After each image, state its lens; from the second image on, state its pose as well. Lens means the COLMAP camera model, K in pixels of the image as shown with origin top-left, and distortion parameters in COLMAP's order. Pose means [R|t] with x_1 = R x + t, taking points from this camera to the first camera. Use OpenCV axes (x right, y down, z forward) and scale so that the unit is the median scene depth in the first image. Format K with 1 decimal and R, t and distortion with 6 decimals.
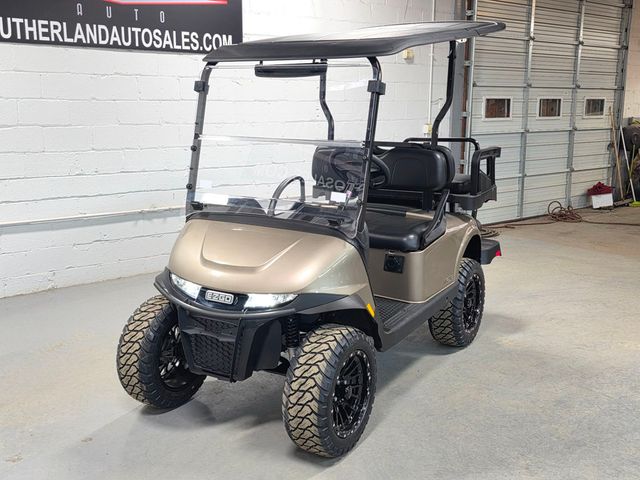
lens RADIAL K [[706.7, 0, 310.1], [0, 706.7, 230.3], [0, 0, 1]] dist [0.070455, 0.000000]
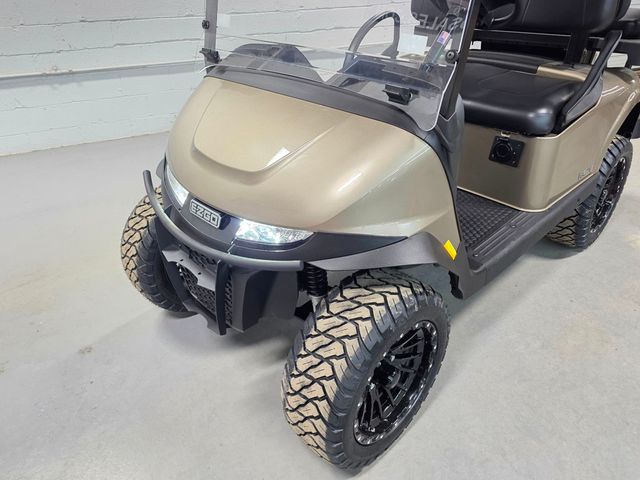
lens RADIAL K [[464.2, 0, 309.0], [0, 464.2, 238.1], [0, 0, 1]] dist [0.028431, -0.011818]
pose [[0.963407, 0.111713, -0.243655, 0.055084], [-0.020468, 0.937017, 0.348683, -0.026648], [0.267261, -0.330936, 0.905015, 0.519972]]
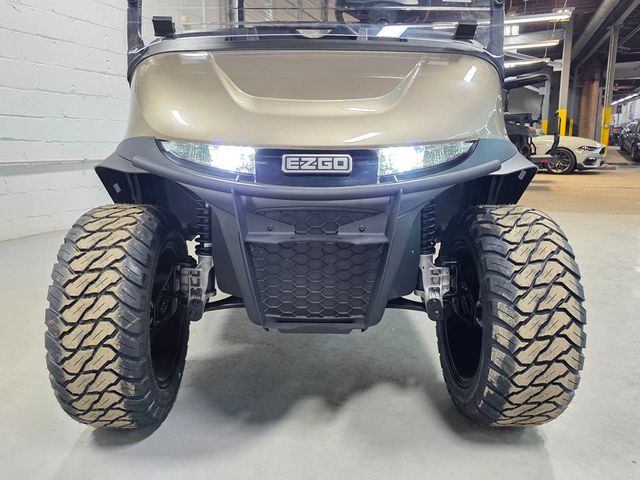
lens RADIAL K [[544.8, 0, 308.7], [0, 544.8, 244.8], [0, 0, 1]] dist [0.048324, -0.046599]
pose [[0.860117, -0.099108, 0.500376, -0.264709], [0.097078, 0.994819, 0.030168, 0.112719], [-0.500774, 0.022627, 0.865282, 0.556831]]
